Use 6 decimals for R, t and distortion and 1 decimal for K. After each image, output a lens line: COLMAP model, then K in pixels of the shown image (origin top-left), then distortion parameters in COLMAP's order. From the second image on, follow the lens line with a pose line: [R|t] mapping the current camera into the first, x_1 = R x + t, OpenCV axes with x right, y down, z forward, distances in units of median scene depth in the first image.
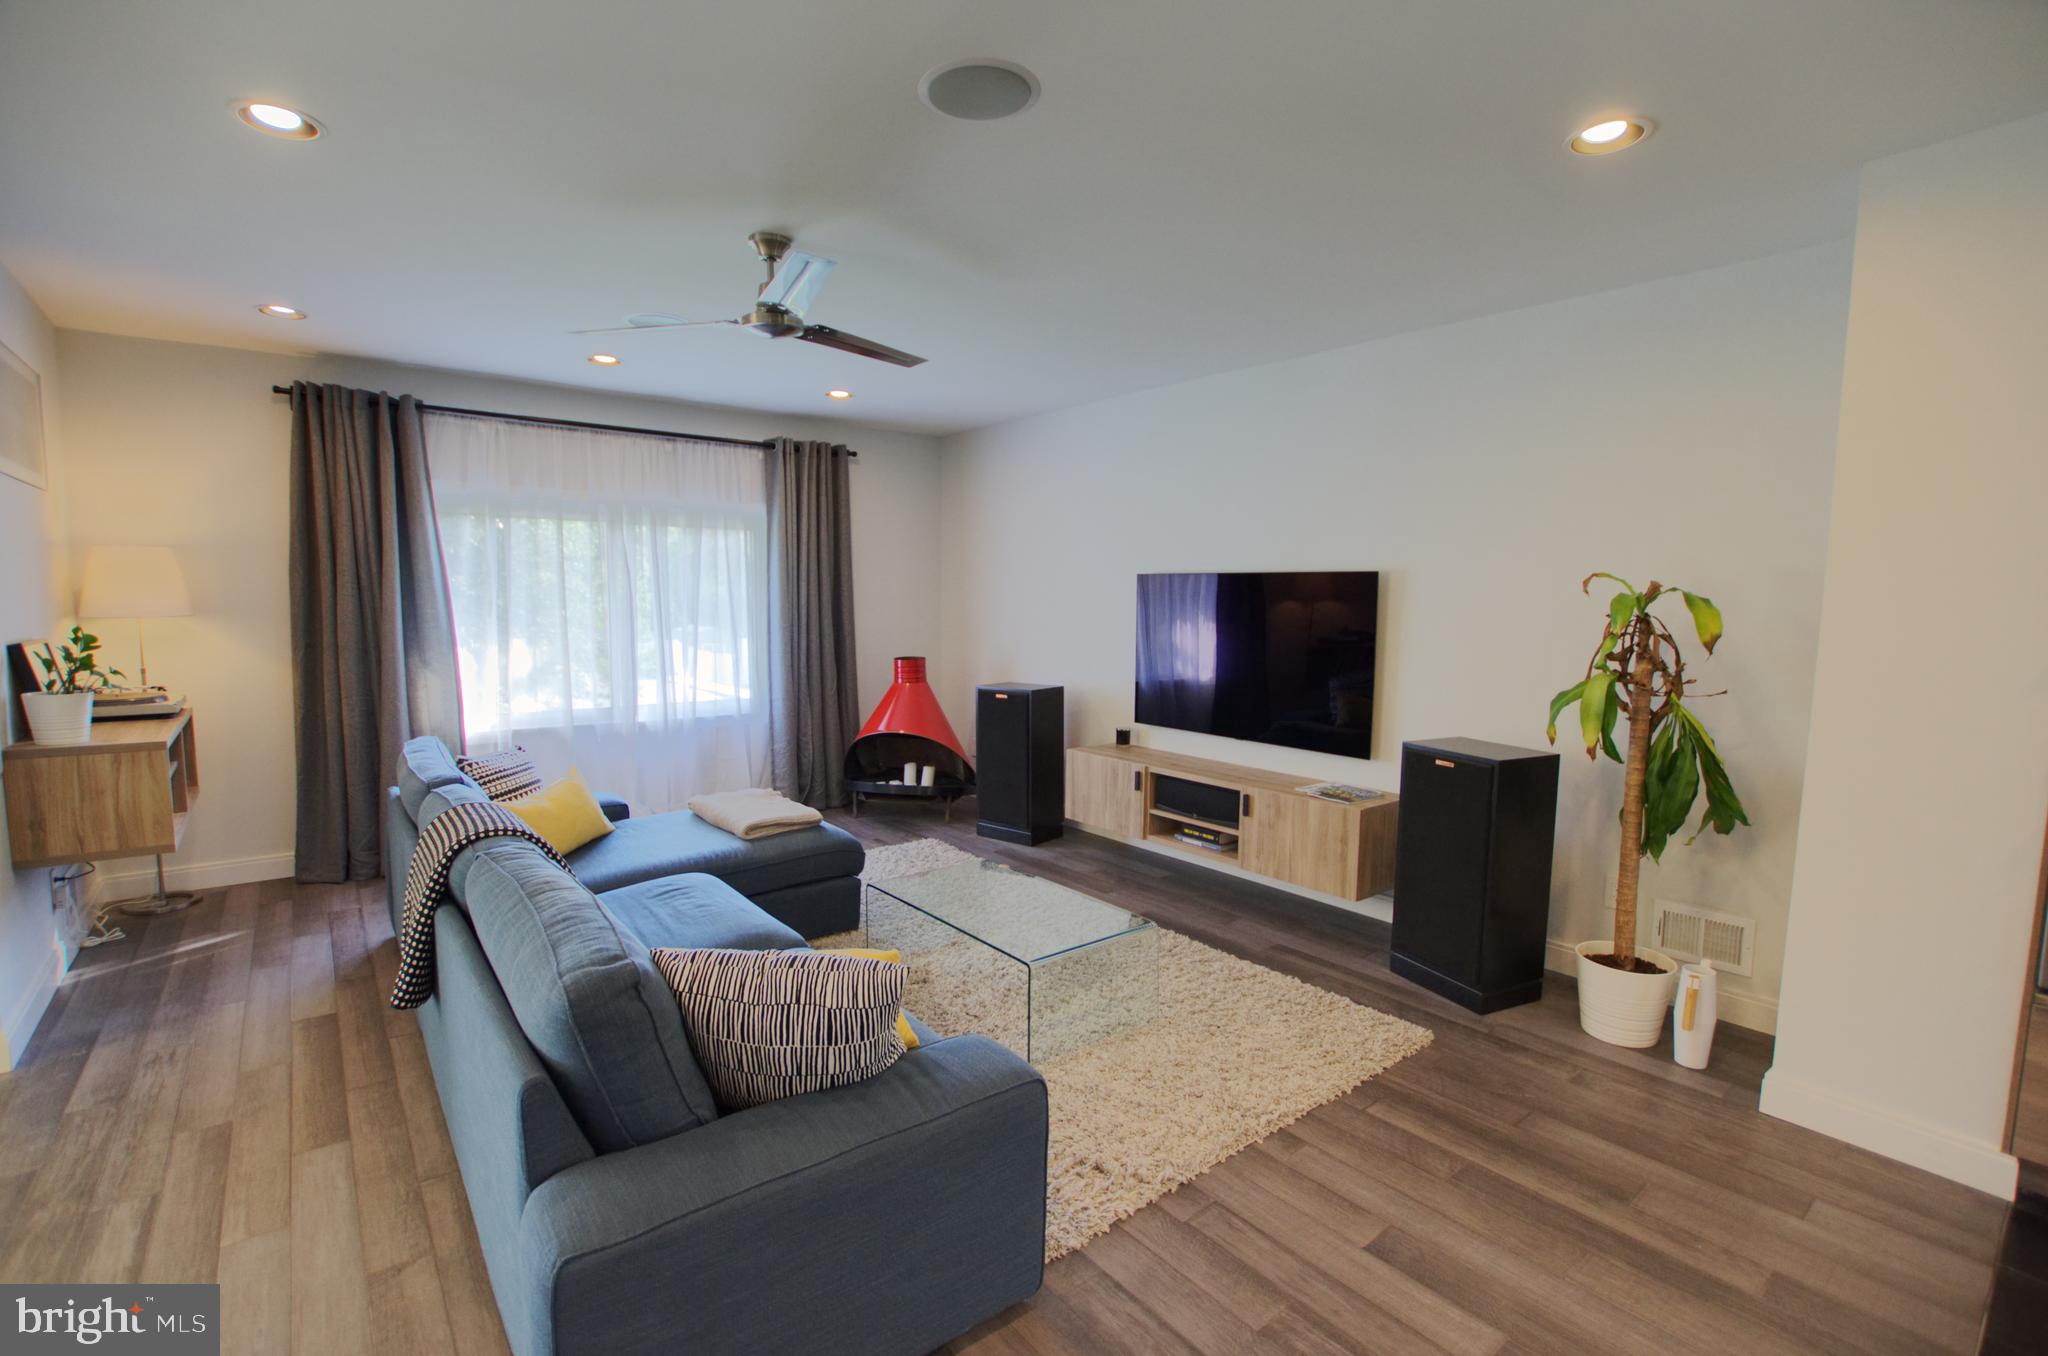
lens RADIAL K [[919.3, 0, 1024.3], [0, 919.3, 684.0], [0, 0, 1]] dist [-0.026508, 0.001011]
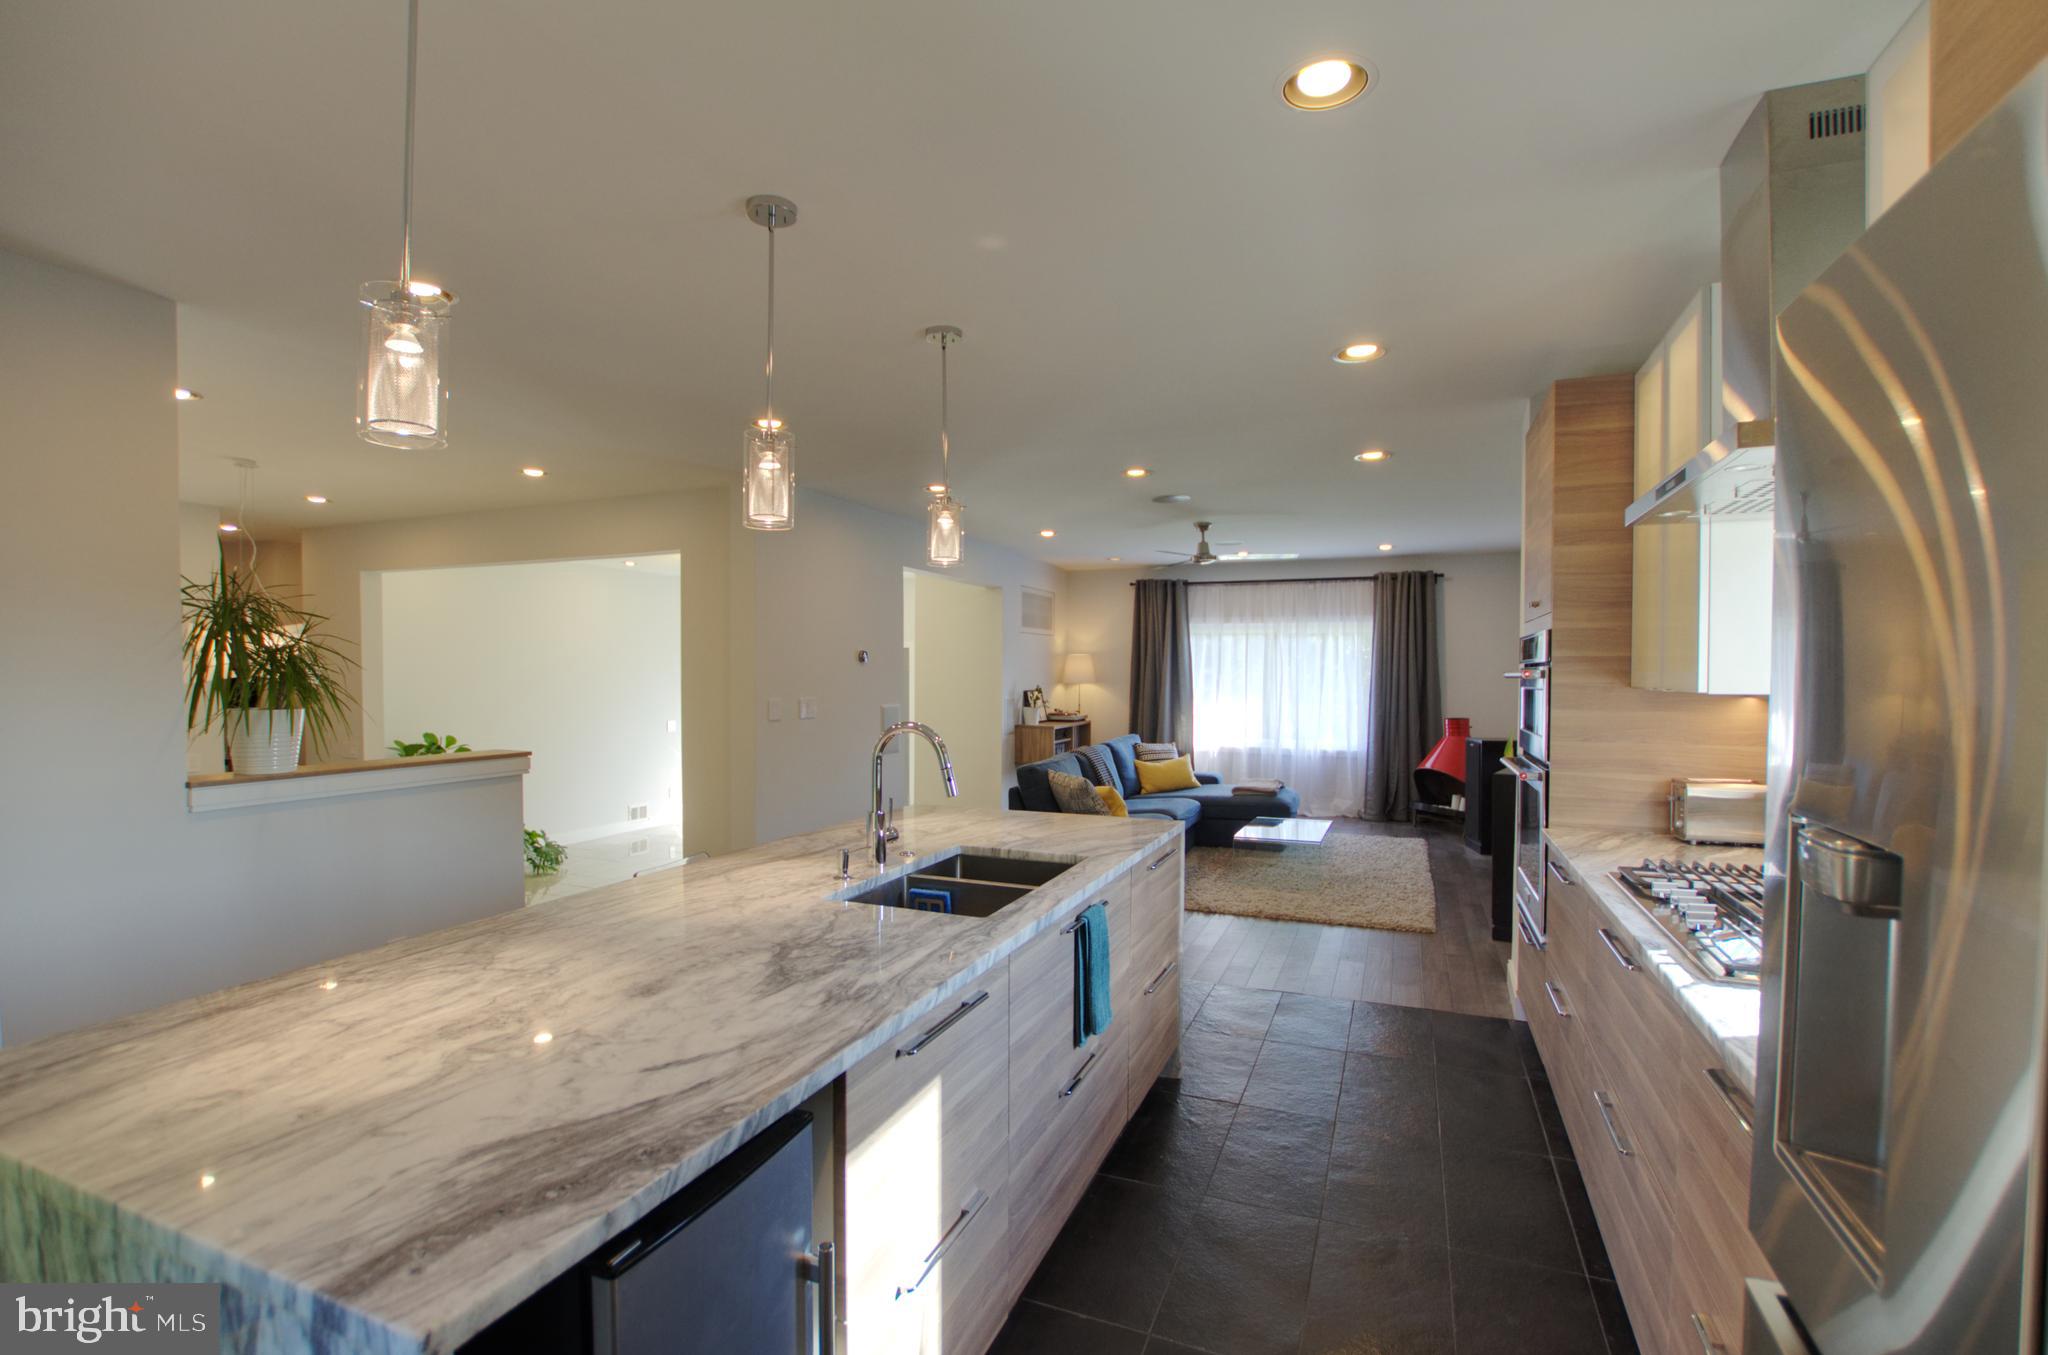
lens RADIAL K [[937.9, 0, 1005.9], [0, 937.9, 700.8], [0, 0, 1]] dist [-0.034825, 0.000226]
pose [[0.475616, 0.019654, -0.879433, 1.071327], [-0.081596, 0.996426, -0.021861, 0.043011], [0.875860, 0.082156, 0.475520, -0.371555]]
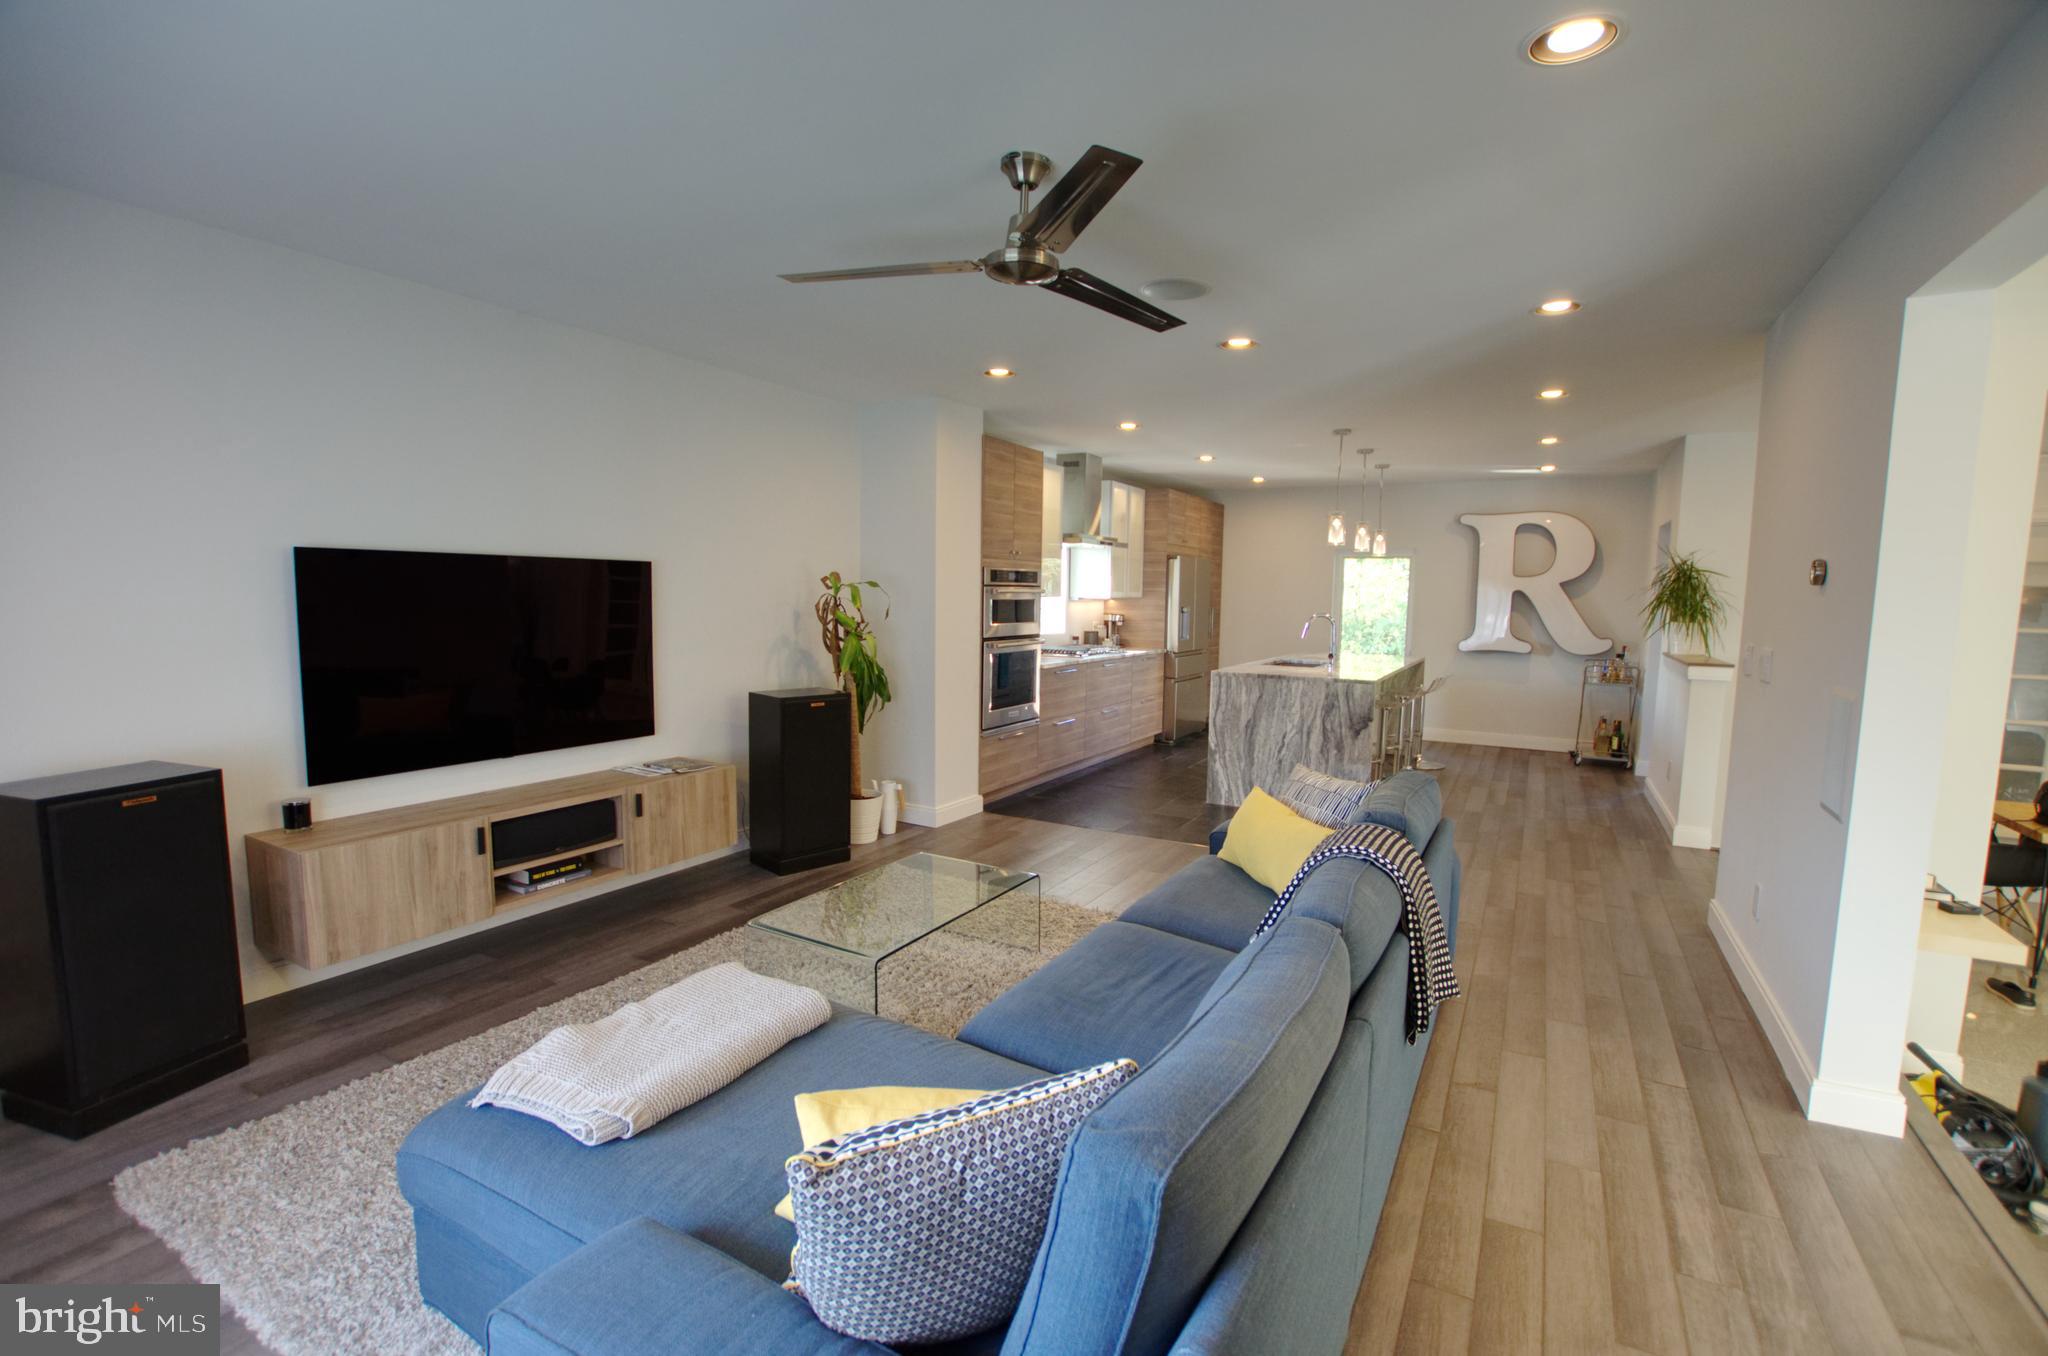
lens RADIAL K [[919.3, 0, 1024.3], [0, 919.3, 684.0], [0, 0, 1]] dist [-0.026508, 0.001011]
pose [[-0.369643, -0.109790, 0.922665, -0.716856], [0.068546, 0.987067, 0.144914, -0.095325], [-0.926642, 0.116811, -0.357336, 0.892451]]
